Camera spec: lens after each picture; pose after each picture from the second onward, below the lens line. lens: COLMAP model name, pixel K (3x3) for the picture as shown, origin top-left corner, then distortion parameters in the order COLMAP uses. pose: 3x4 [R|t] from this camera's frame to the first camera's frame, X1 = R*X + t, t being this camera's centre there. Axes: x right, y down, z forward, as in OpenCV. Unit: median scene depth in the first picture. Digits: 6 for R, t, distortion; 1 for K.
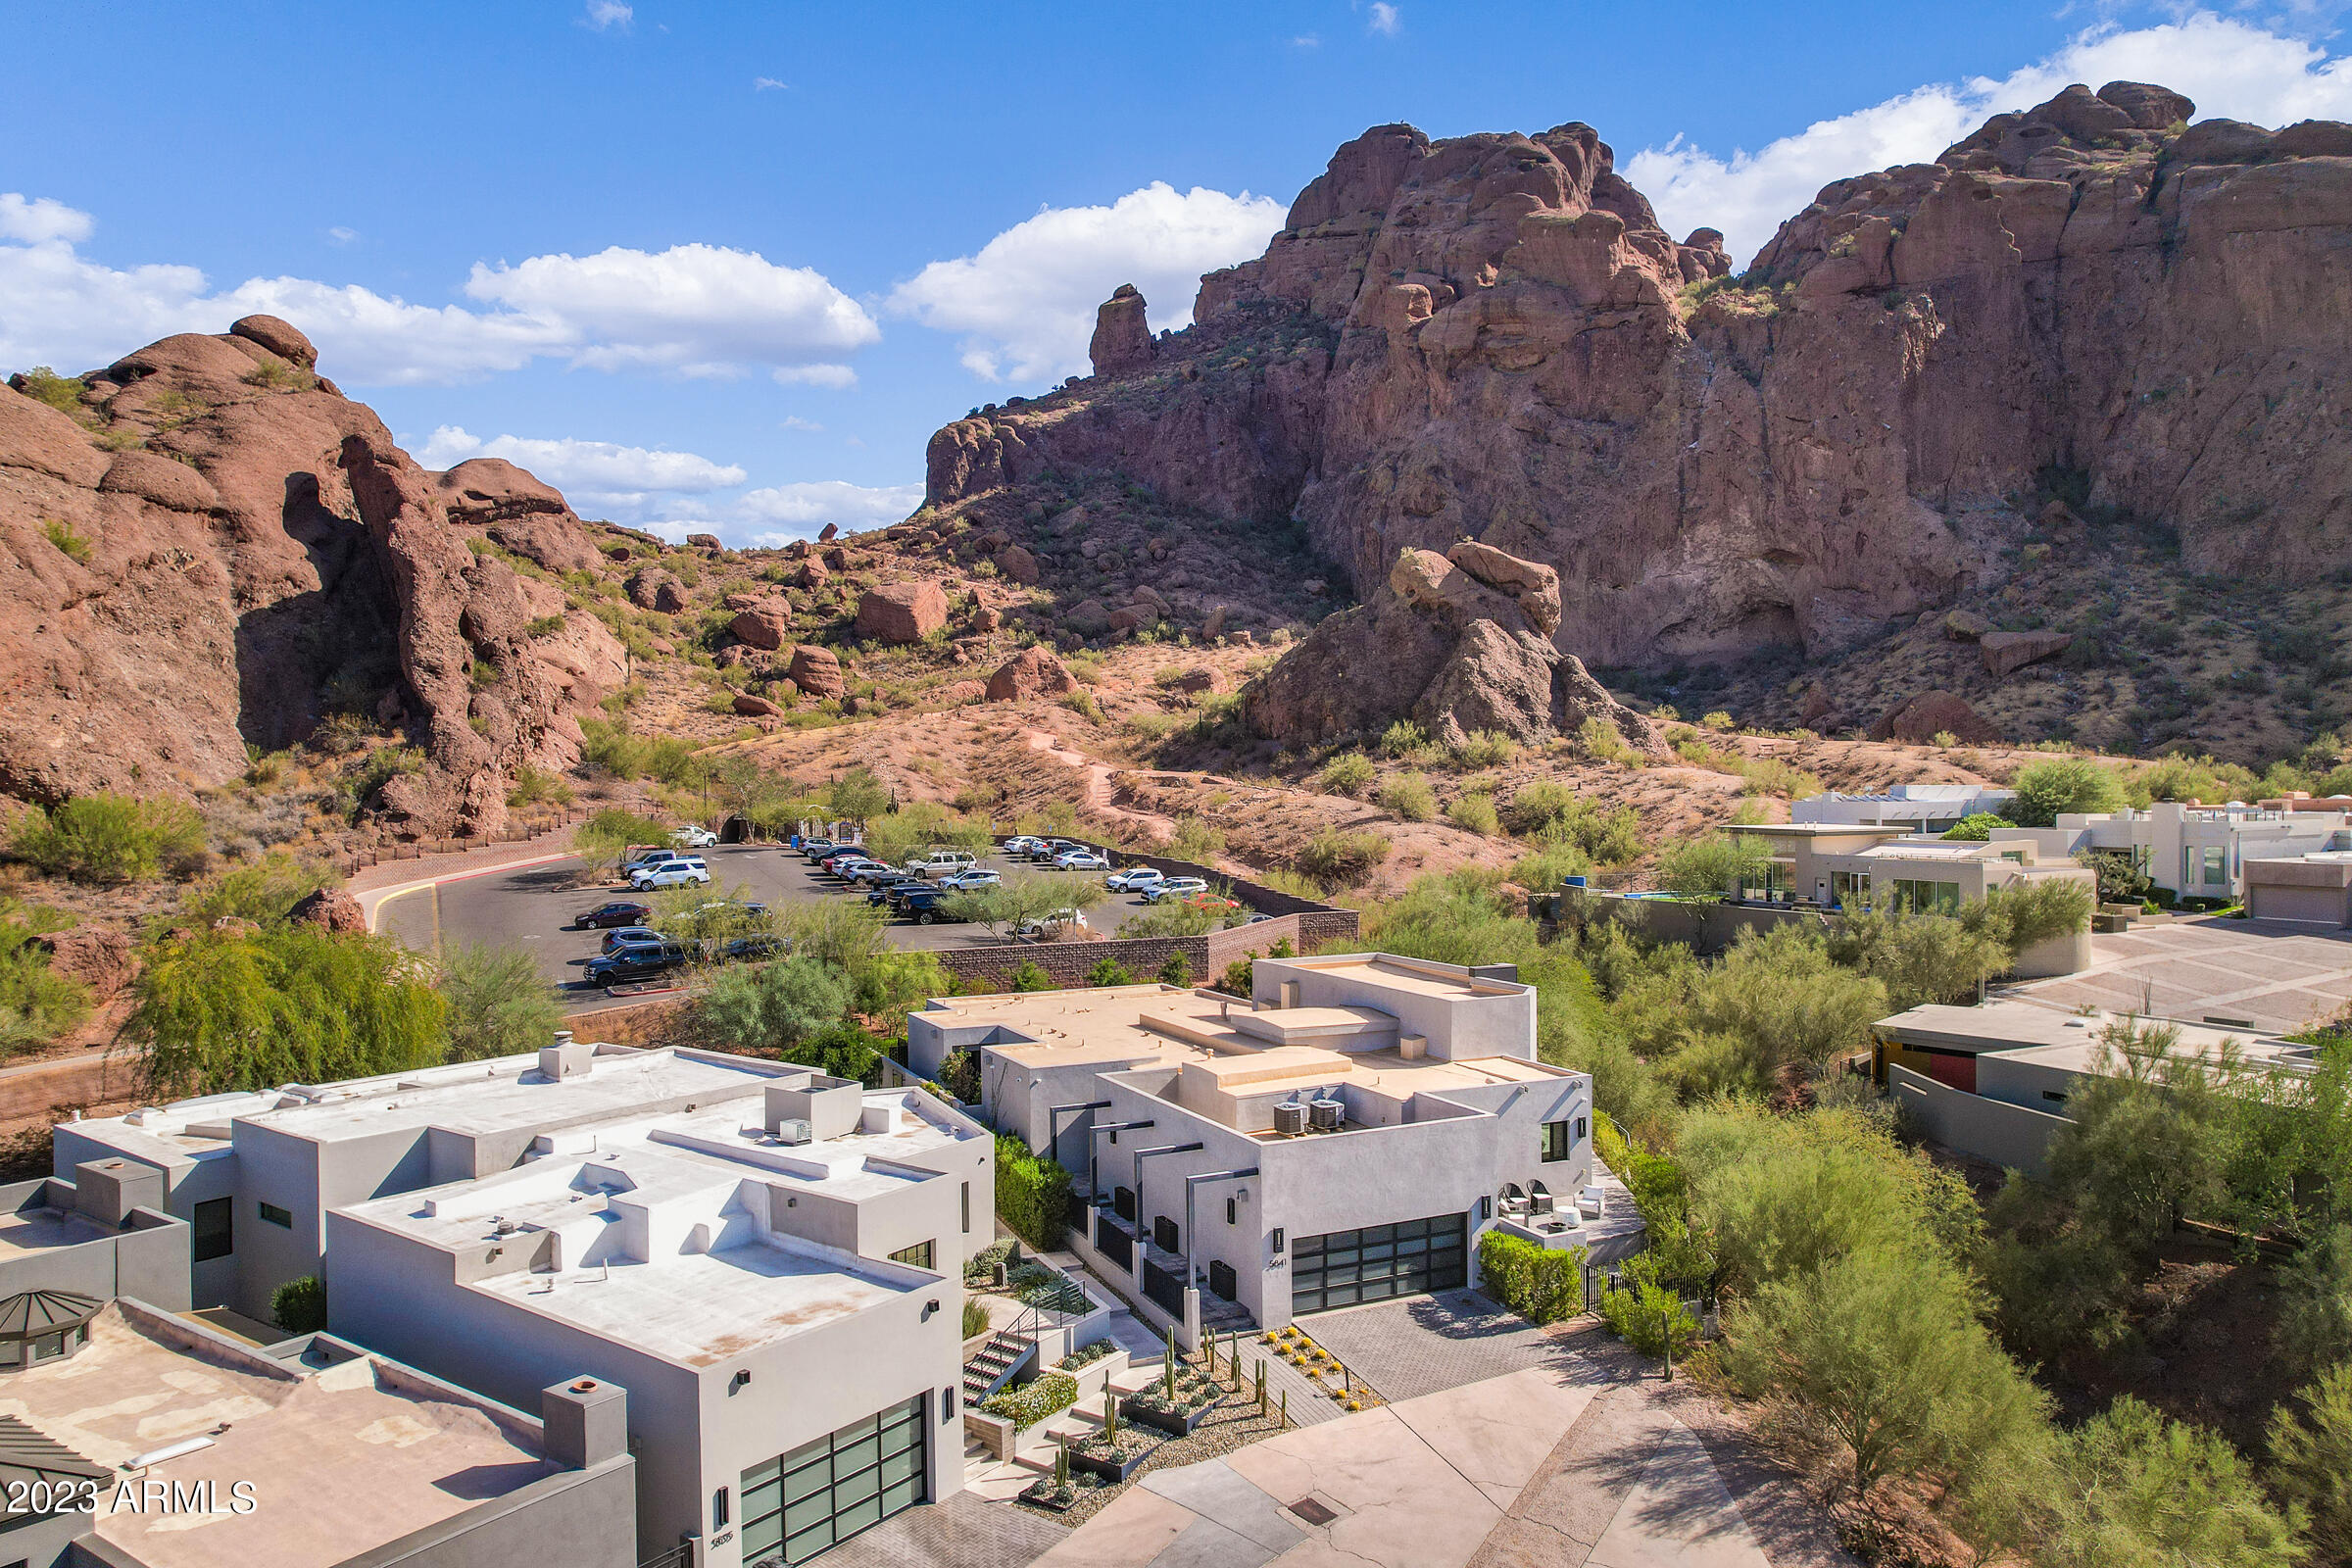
lens RADIAL K [[1535.9, 0, 1171.2], [0, 1535.9, 798.2], [0, 0, 1]] dist [-0.073677, 0.064601]
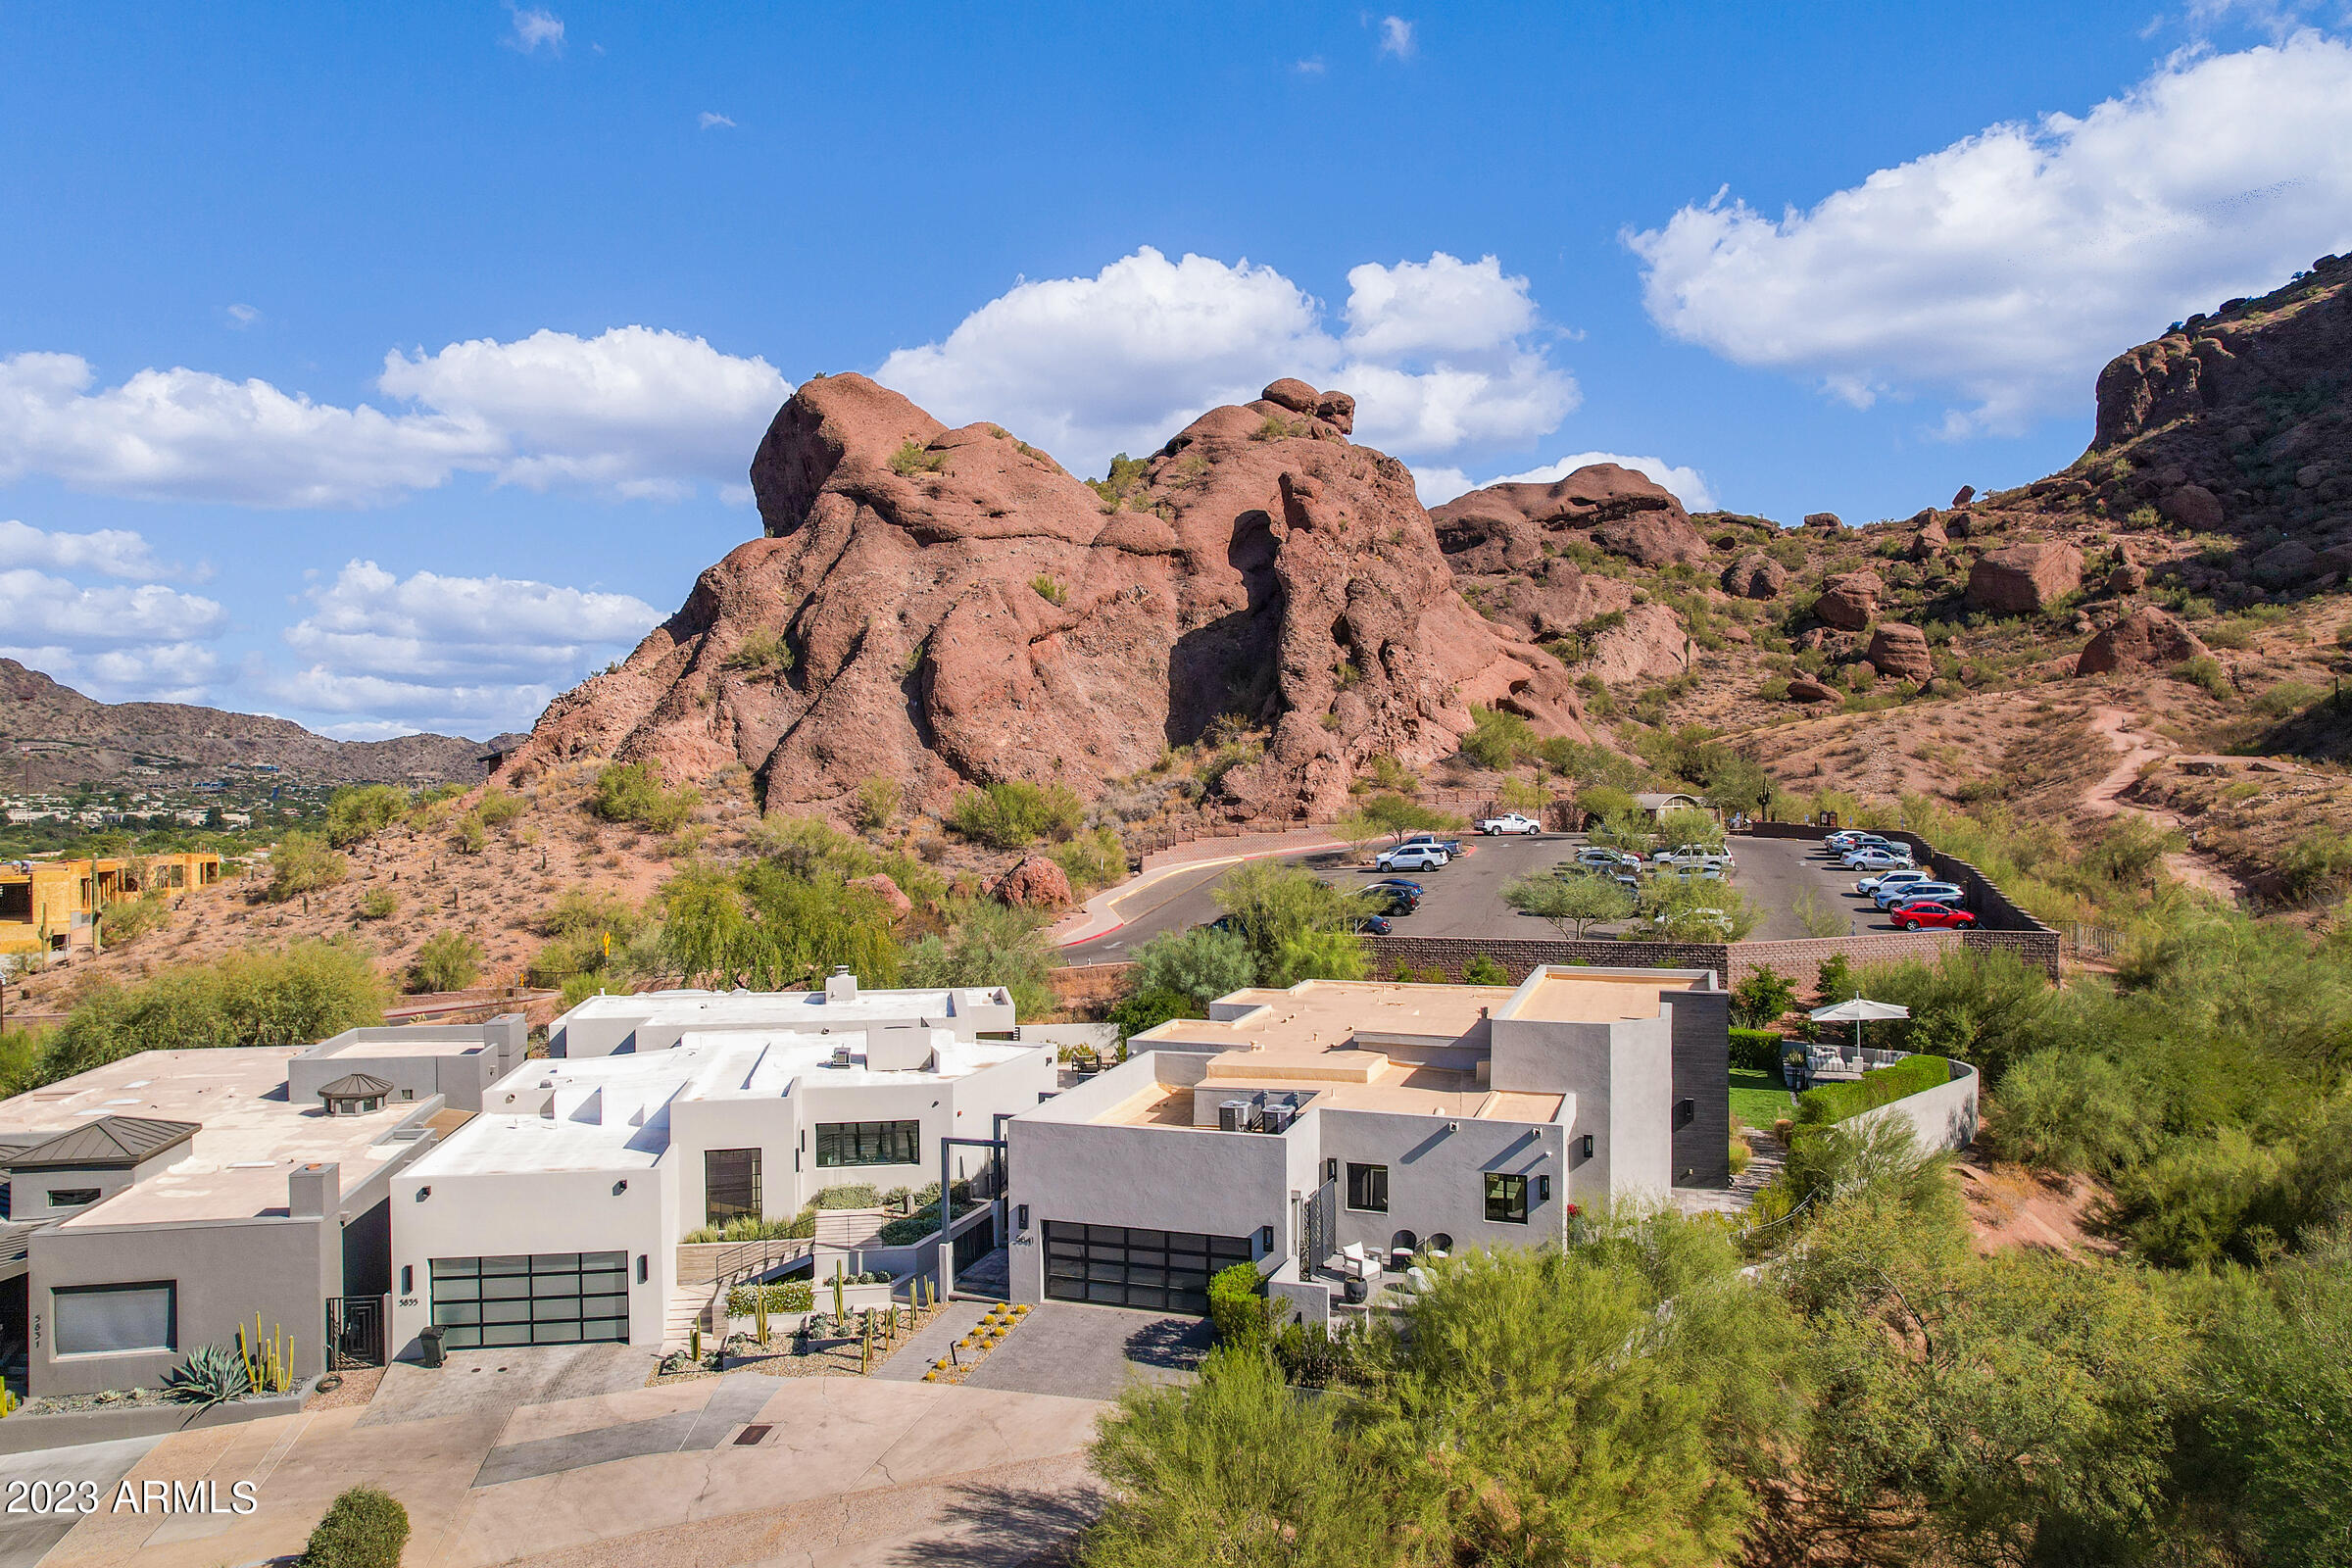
lens RADIAL K [[1544.0, 0, 1170.9], [0, 1544.0, 799.6], [0, 0, 1]] dist [-0.069279, 0.060508]
pose [[0.713956, 0.008731, -0.700136, 0.103600], [-0.004250, 0.999958, 0.008136, 0.000592], [0.700178, -0.002833, 0.713963, 0.042014]]
